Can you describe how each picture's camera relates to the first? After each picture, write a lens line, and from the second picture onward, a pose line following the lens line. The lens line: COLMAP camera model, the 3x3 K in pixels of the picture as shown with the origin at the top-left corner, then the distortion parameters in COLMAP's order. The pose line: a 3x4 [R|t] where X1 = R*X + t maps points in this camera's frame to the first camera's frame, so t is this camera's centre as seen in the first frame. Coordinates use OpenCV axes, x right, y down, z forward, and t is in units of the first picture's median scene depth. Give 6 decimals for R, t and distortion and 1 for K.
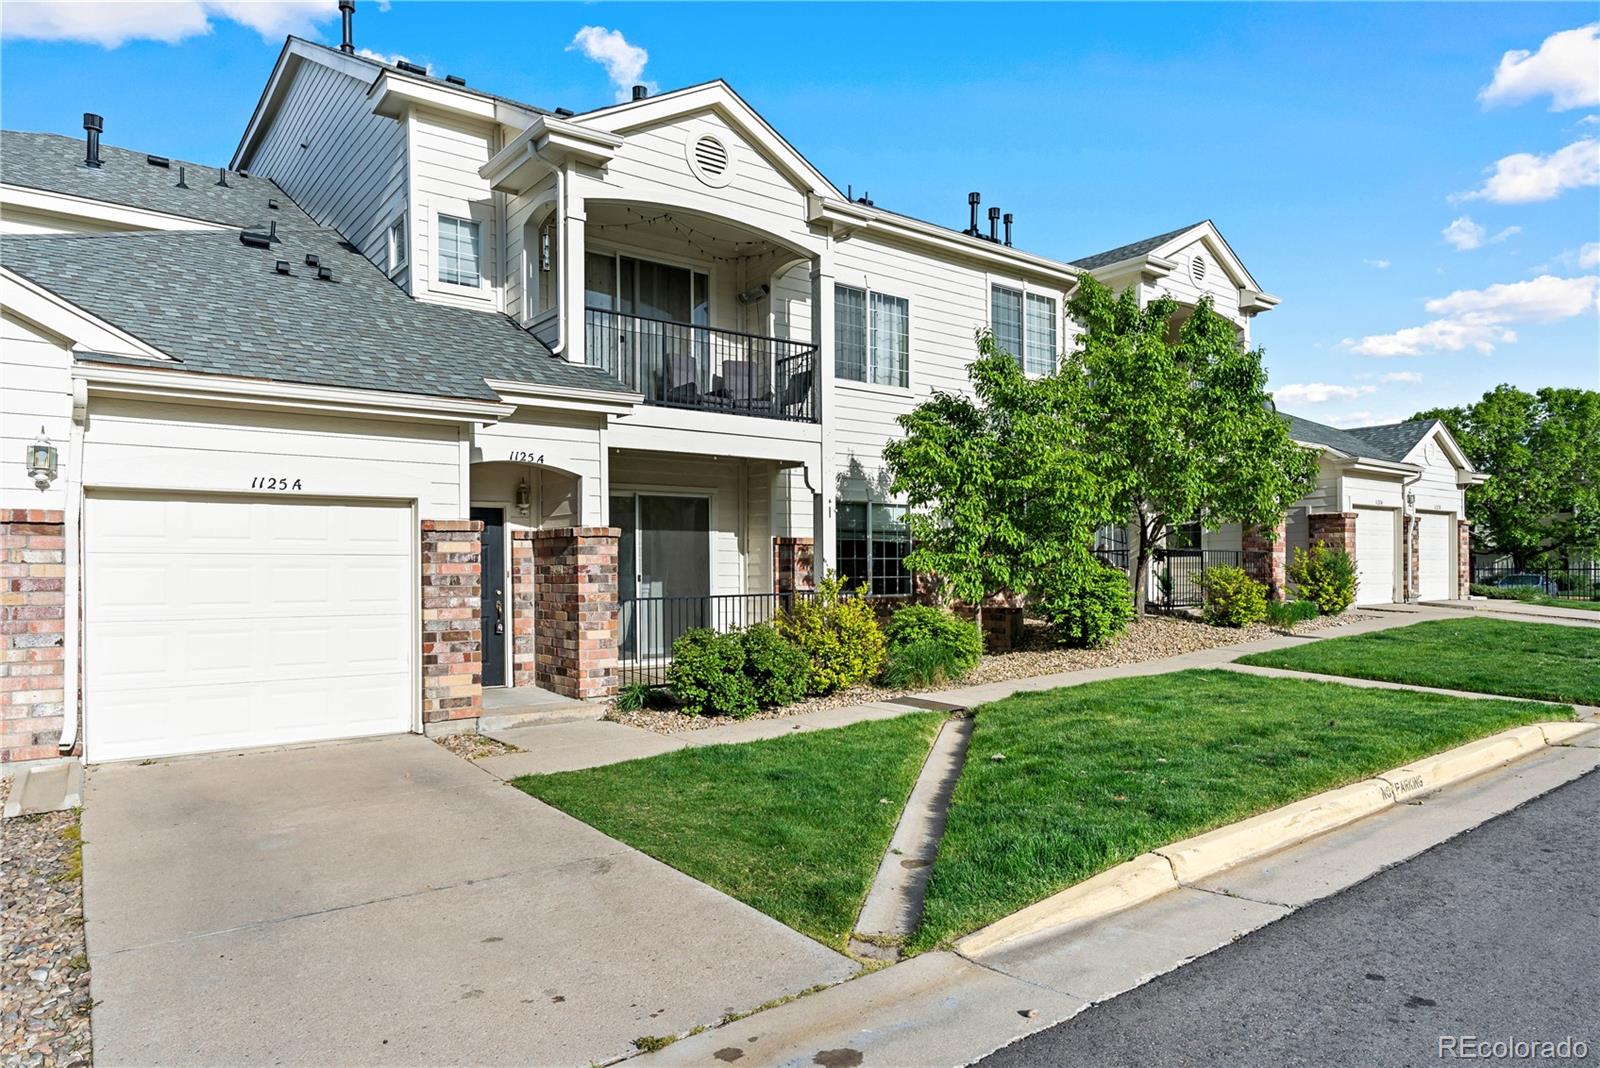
lens RADIAL K [[998.8, 0, 800.1], [0, 998.8, 575.7], [0, 0, 1]] dist [0.000581, 0.000076]
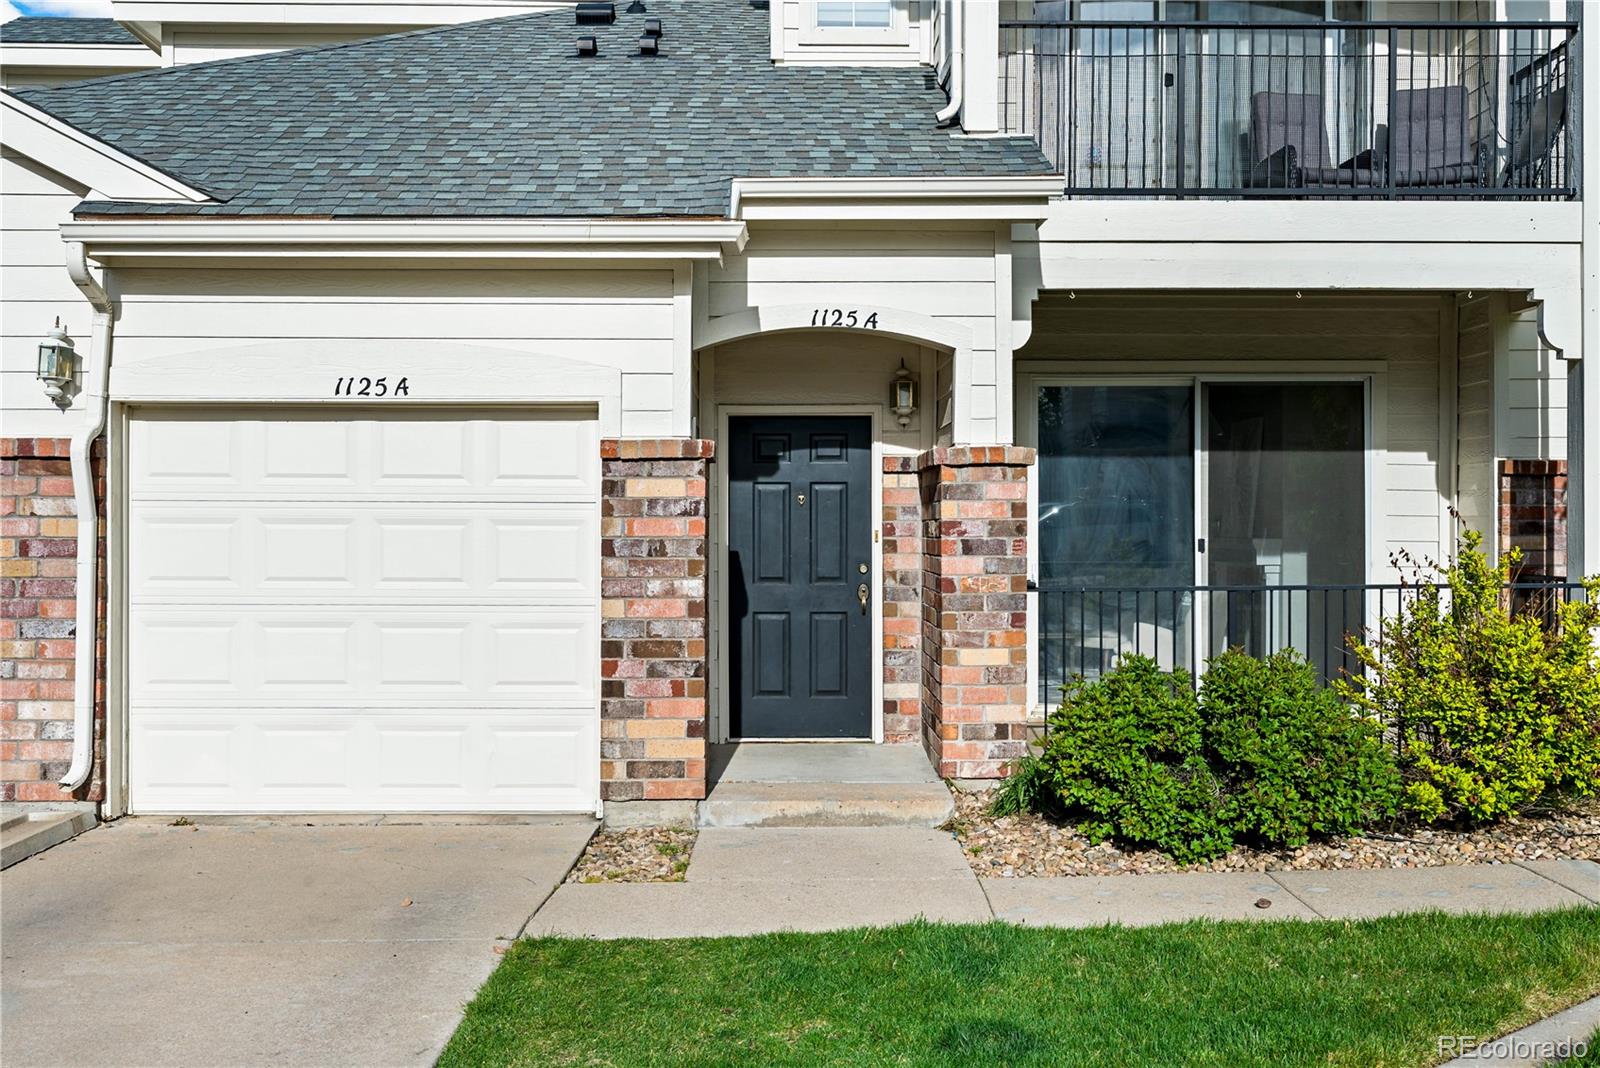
lens RADIAL K [[1614.7, 0, 801.3], [0, 1614.7, 527.8], [0, 0, 1]] dist [0.008771, 0.009902]
pose [[0.801755, 0.007498, -0.597606, 0.253644], [-0.008833, 0.999961, 0.000696, -0.007821], [0.597587, 0.004721, 0.801790, 0.331746]]
